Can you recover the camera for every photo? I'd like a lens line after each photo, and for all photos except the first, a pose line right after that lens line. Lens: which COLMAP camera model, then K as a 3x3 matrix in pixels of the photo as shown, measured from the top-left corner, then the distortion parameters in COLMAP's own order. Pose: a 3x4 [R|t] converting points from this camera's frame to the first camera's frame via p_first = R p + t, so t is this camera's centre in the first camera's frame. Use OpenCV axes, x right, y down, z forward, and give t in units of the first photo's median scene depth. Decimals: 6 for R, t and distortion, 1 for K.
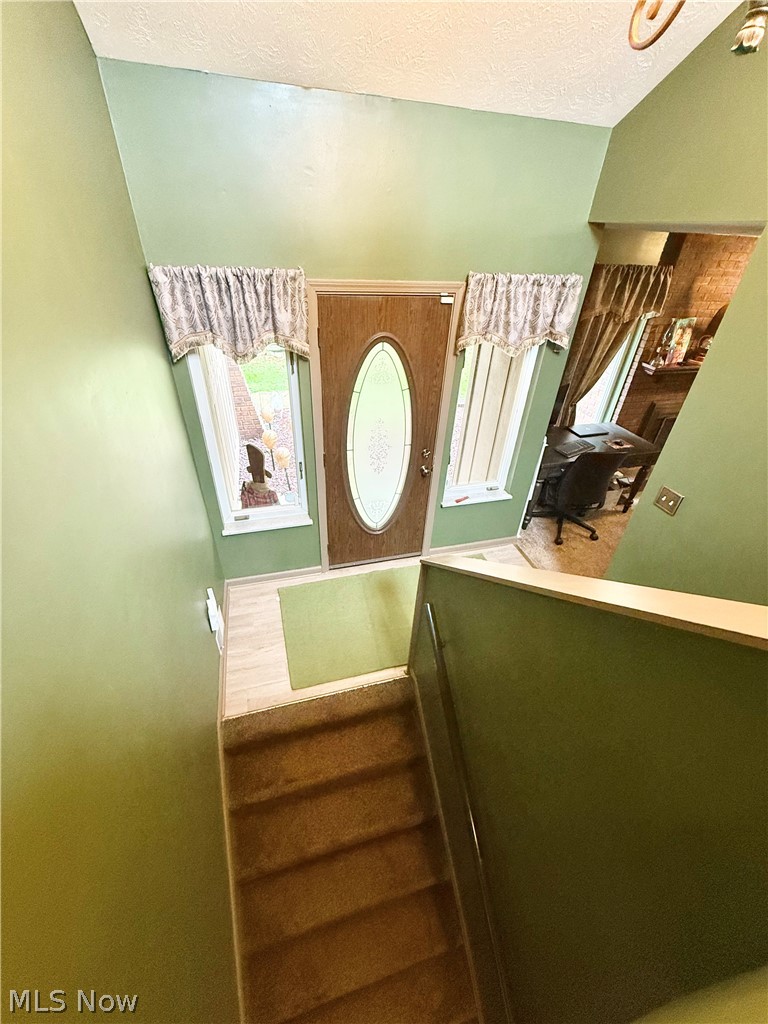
lens RADIAL K [[409.2, 0, 384.0], [0, 409.2, 512.0], [0, 0, 1]] dist [0.000006, 0.000275]
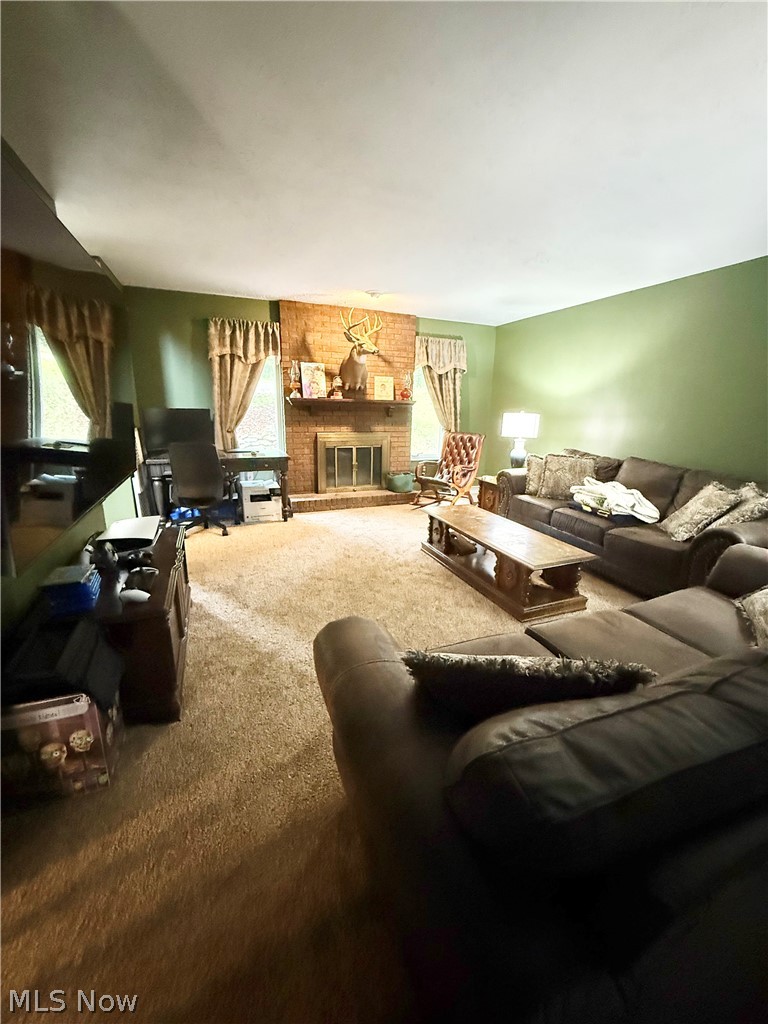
lens RADIAL K [[409.2, 0, 384.0], [0, 409.2, 512.0], [0, 0, 1]] dist [0.000006, 0.000275]
pose [[0.992578, -0.060590, 0.105440, 0.806793], [0.093103, 0.936404, -0.338349, 0.400908], [-0.078234, 0.345655, 0.935095, -0.029852]]
